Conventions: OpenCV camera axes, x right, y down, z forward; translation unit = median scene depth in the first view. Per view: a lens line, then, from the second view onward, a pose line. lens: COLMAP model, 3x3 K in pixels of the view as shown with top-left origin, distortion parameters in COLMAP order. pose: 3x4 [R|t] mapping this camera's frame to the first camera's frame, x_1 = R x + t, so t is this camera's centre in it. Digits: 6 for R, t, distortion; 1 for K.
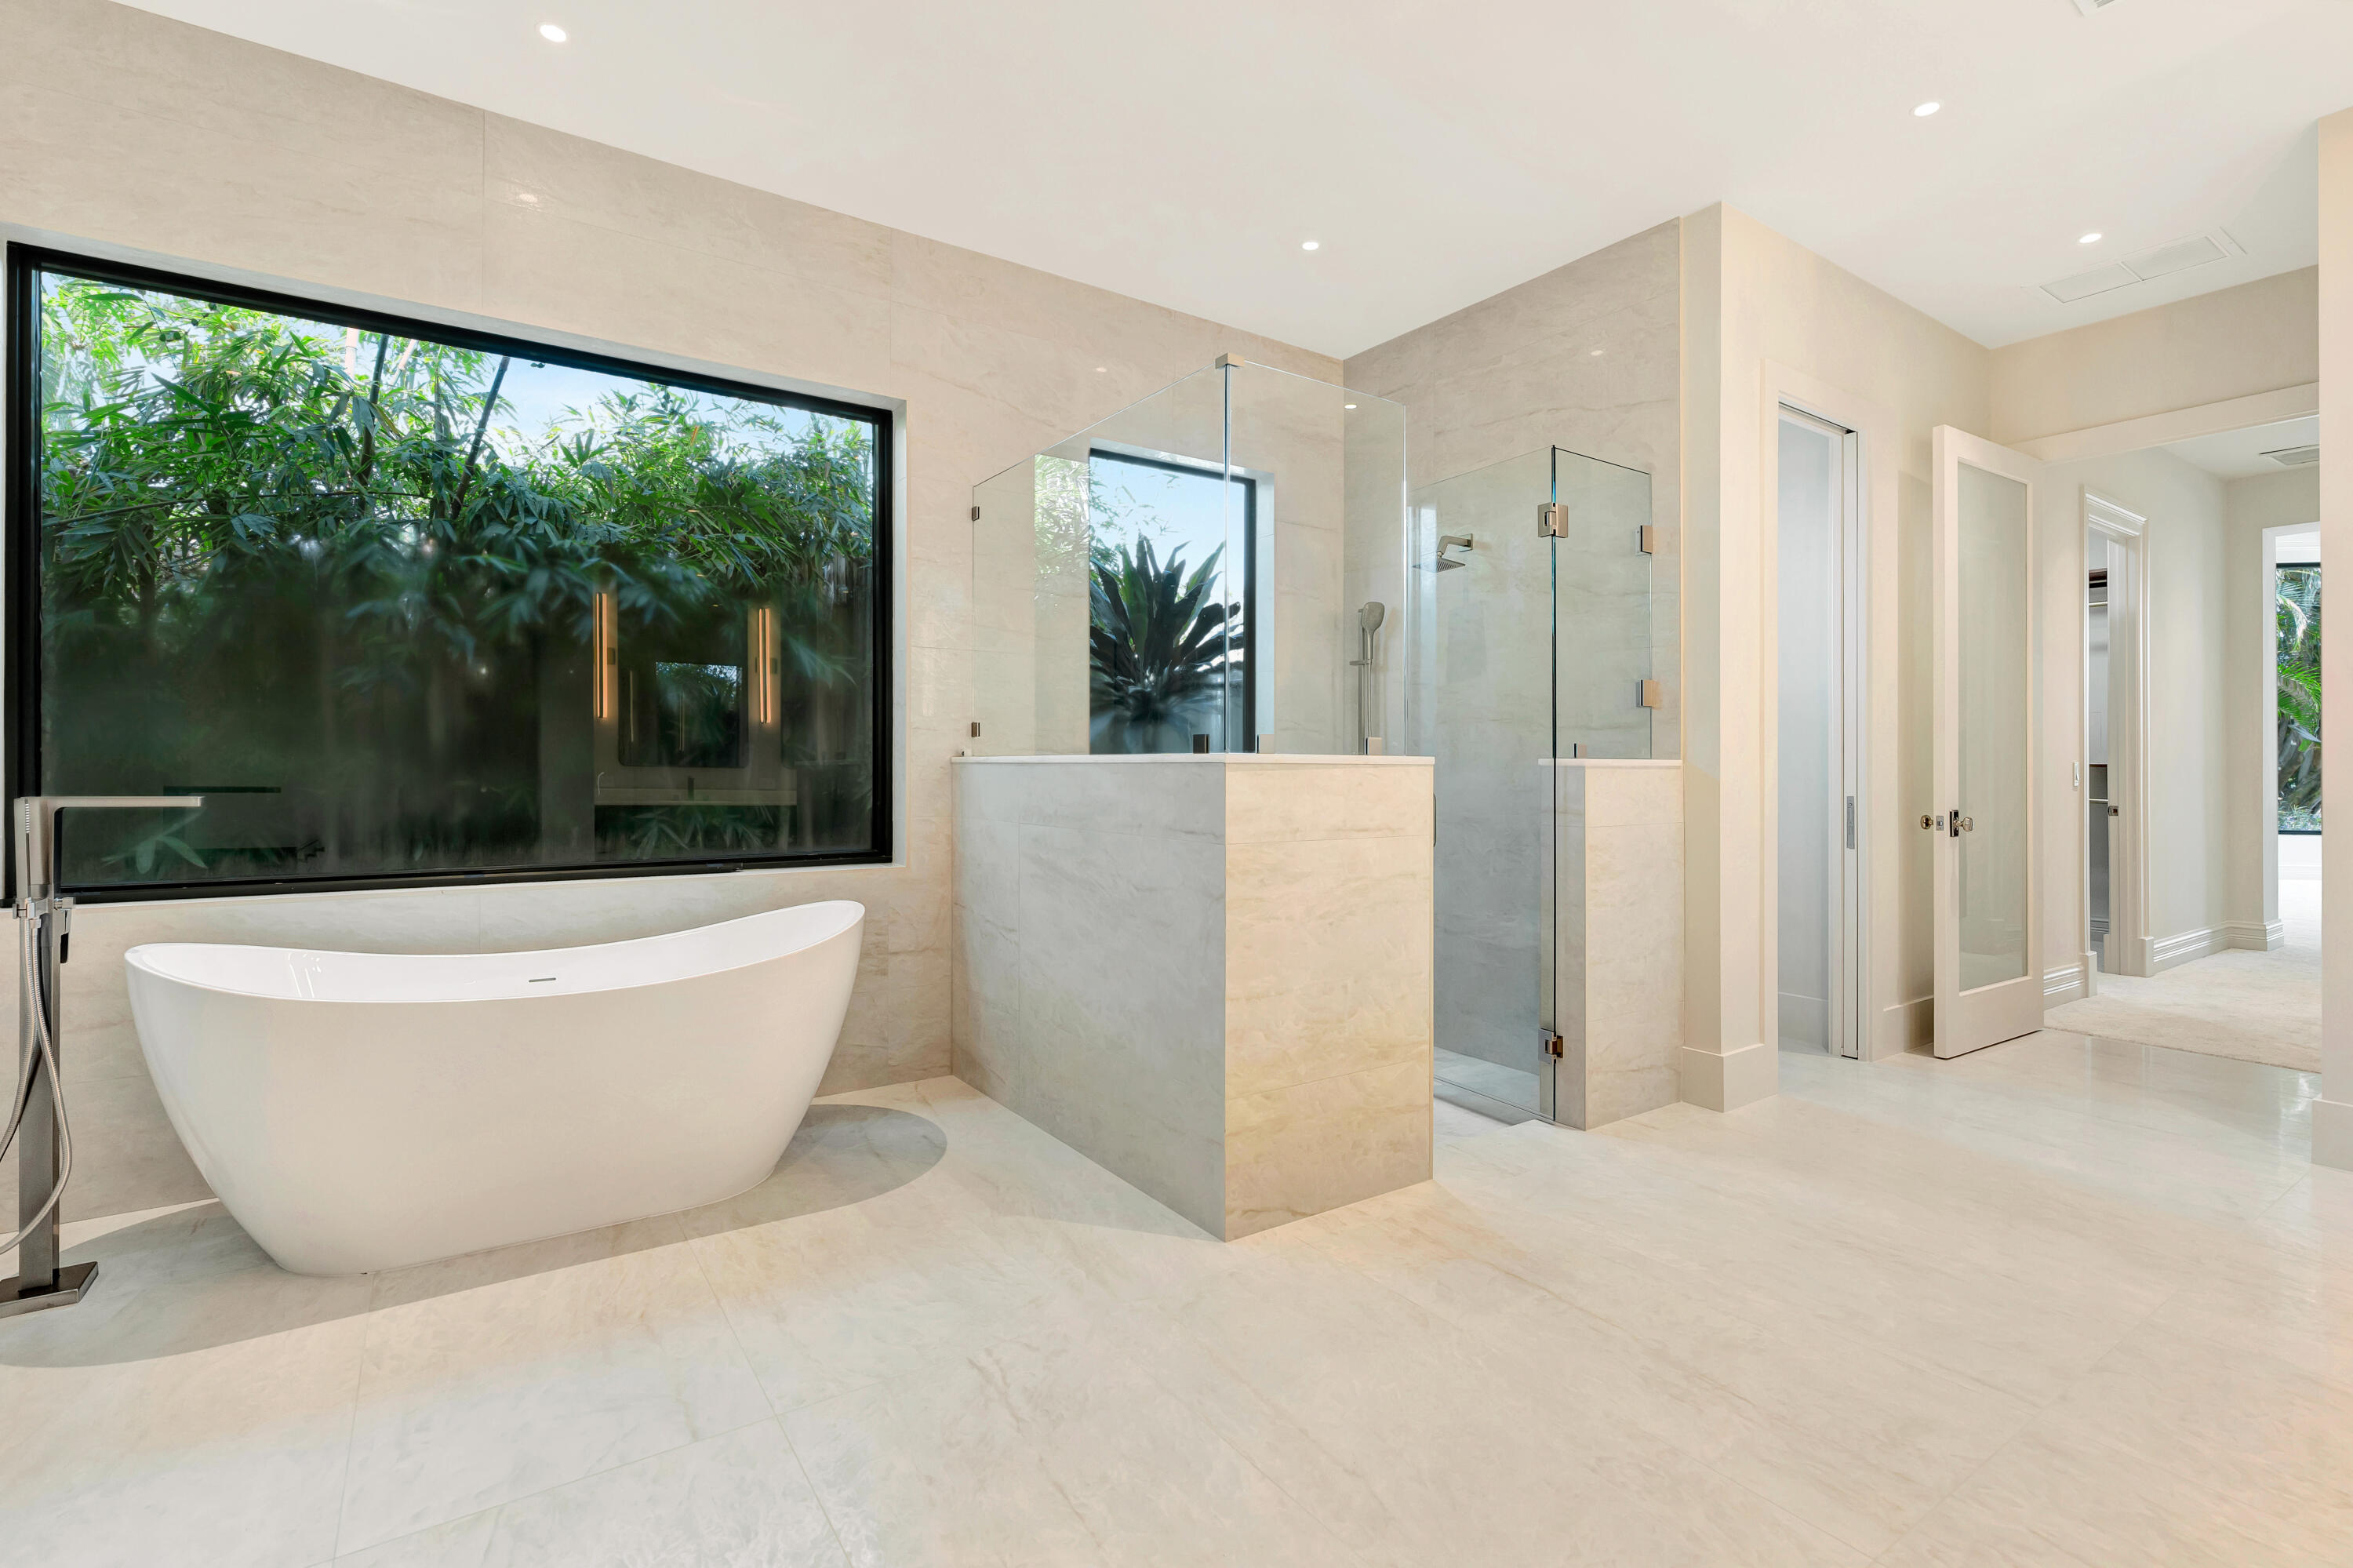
lens RADIAL K [[1075.3, 0, 1172.1], [0, 1075.3, 775.3], [0, 0, 1]] dist [-0.000172, 0.000176]
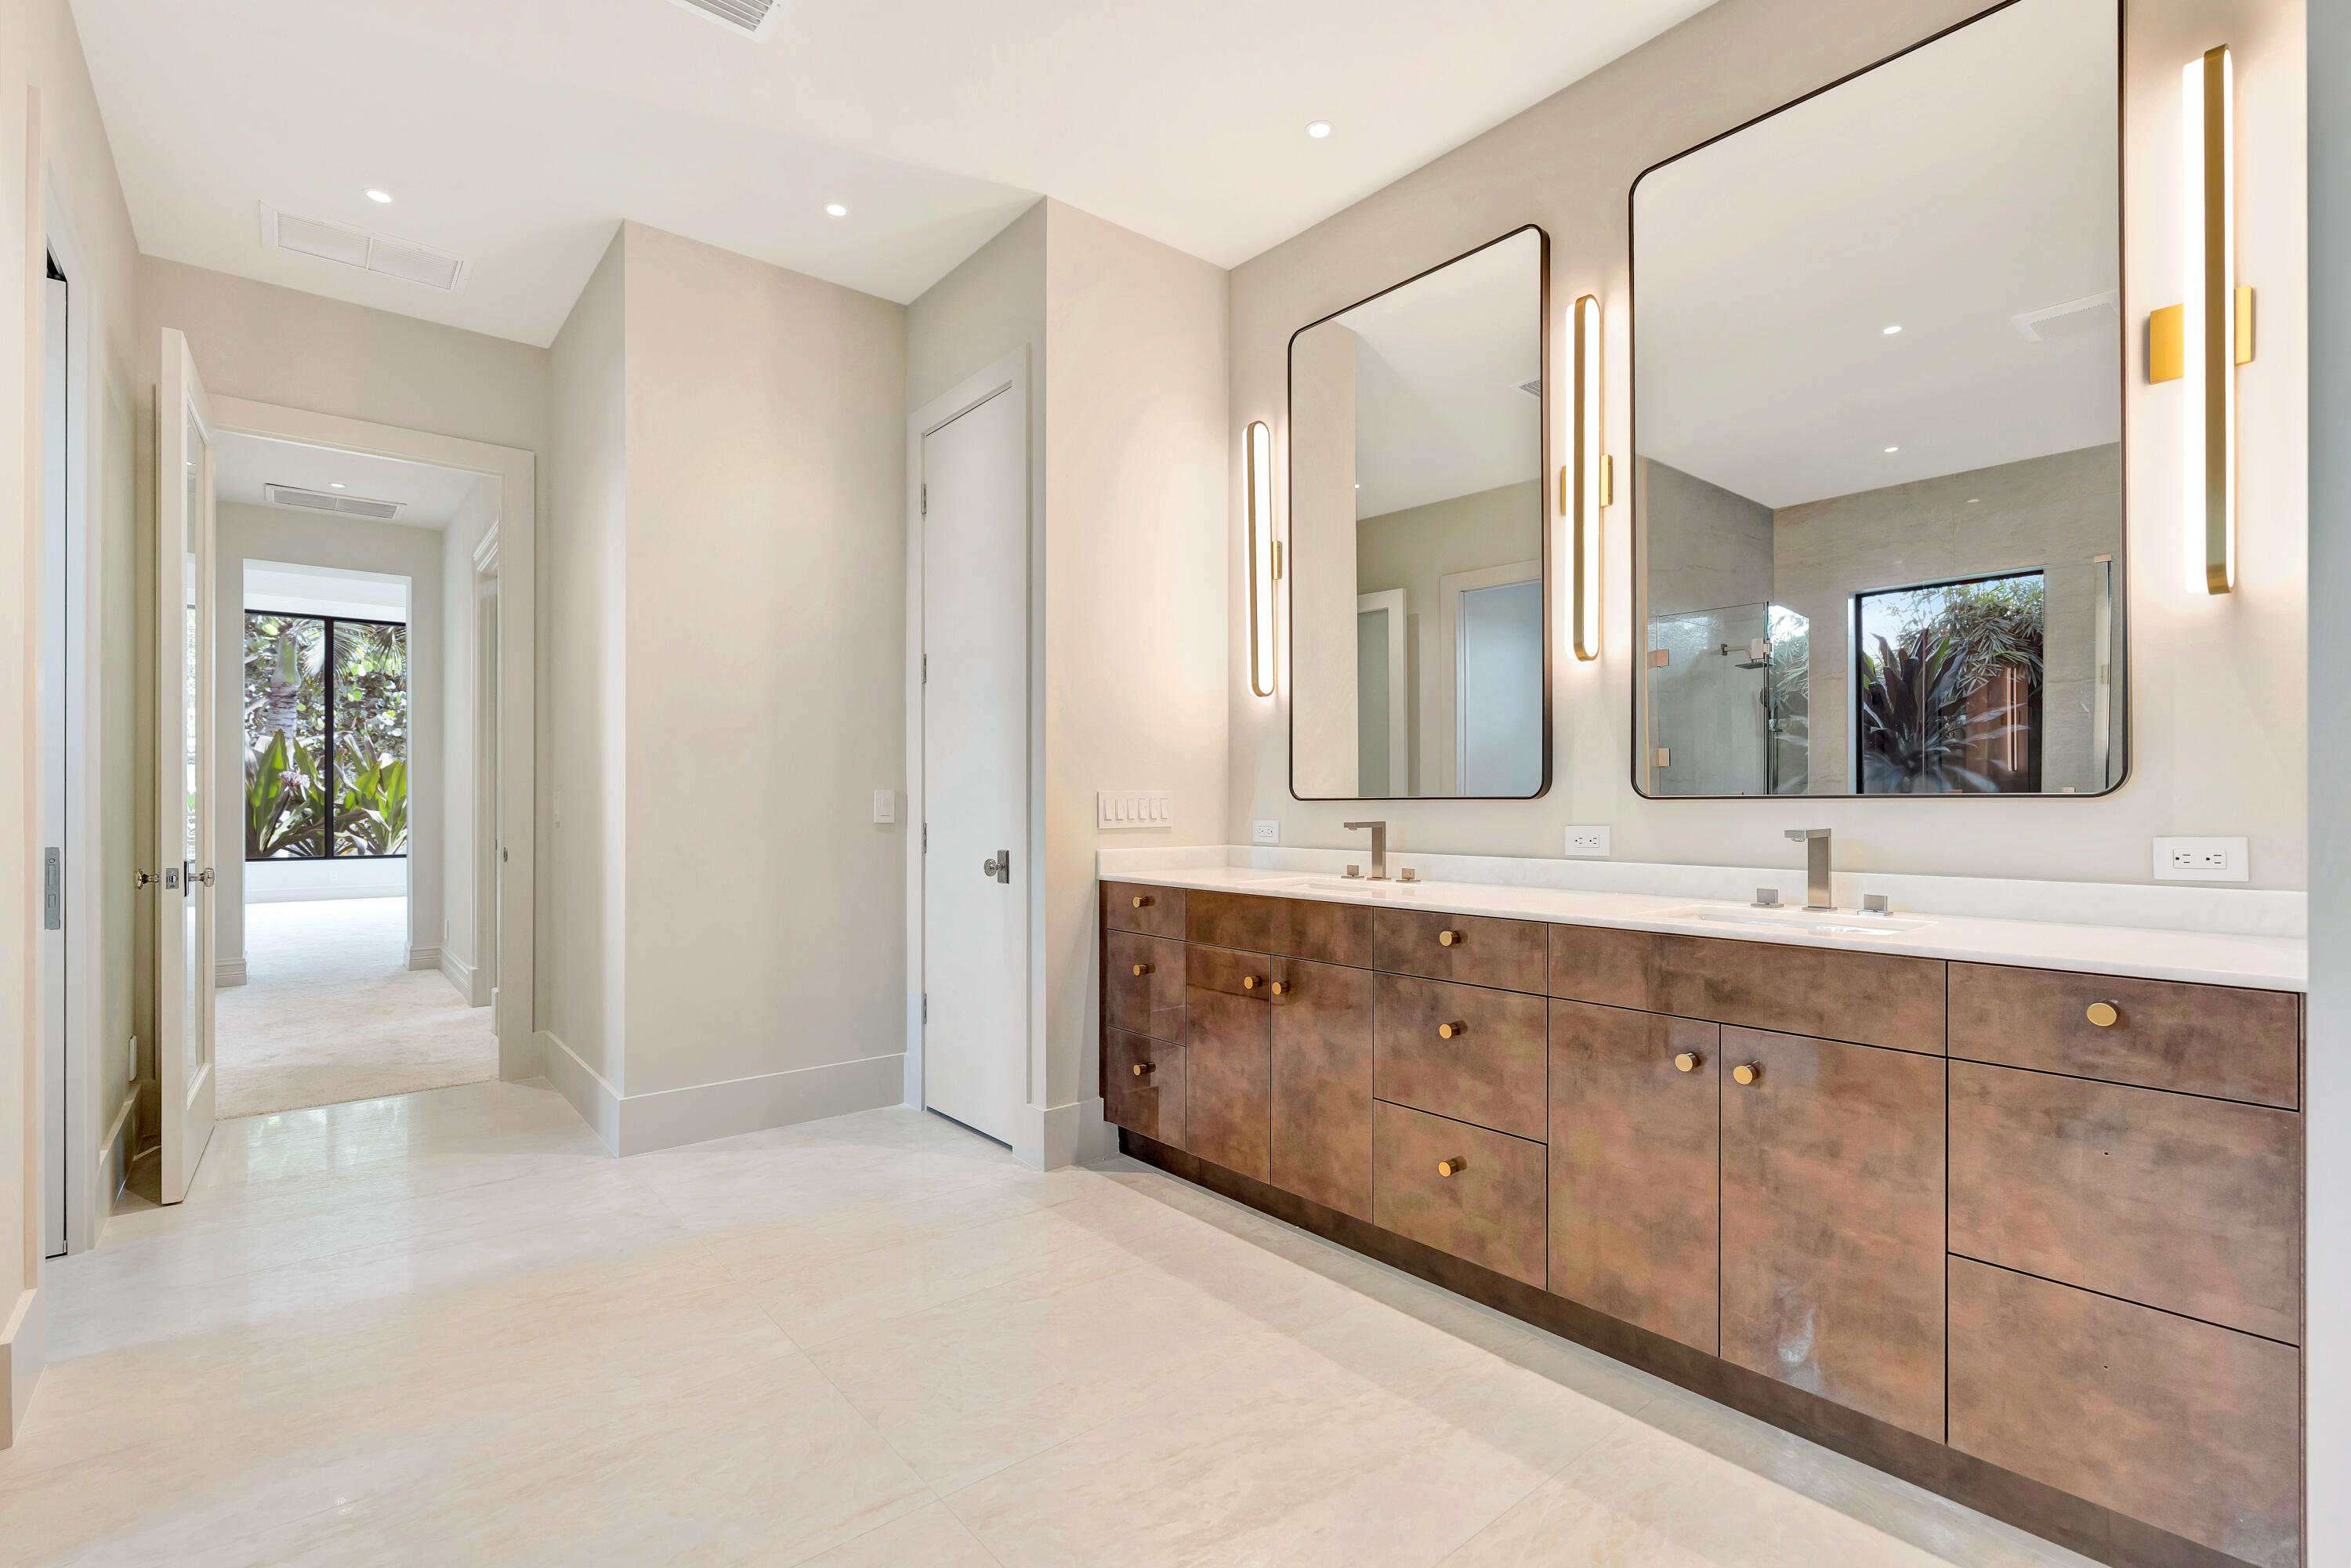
lens RADIAL K [[1074.3, 0, 1171.1], [0, 1074.3, 775.3], [0, 0, 1]] dist [-0.000172, 0.000176]
pose [[-0.096942, 0.008121, 0.995257, -0.078019], [0.009140, 0.999932, -0.007269, -0.014714], [-0.995248, 0.008392, -0.097010, 0.428001]]
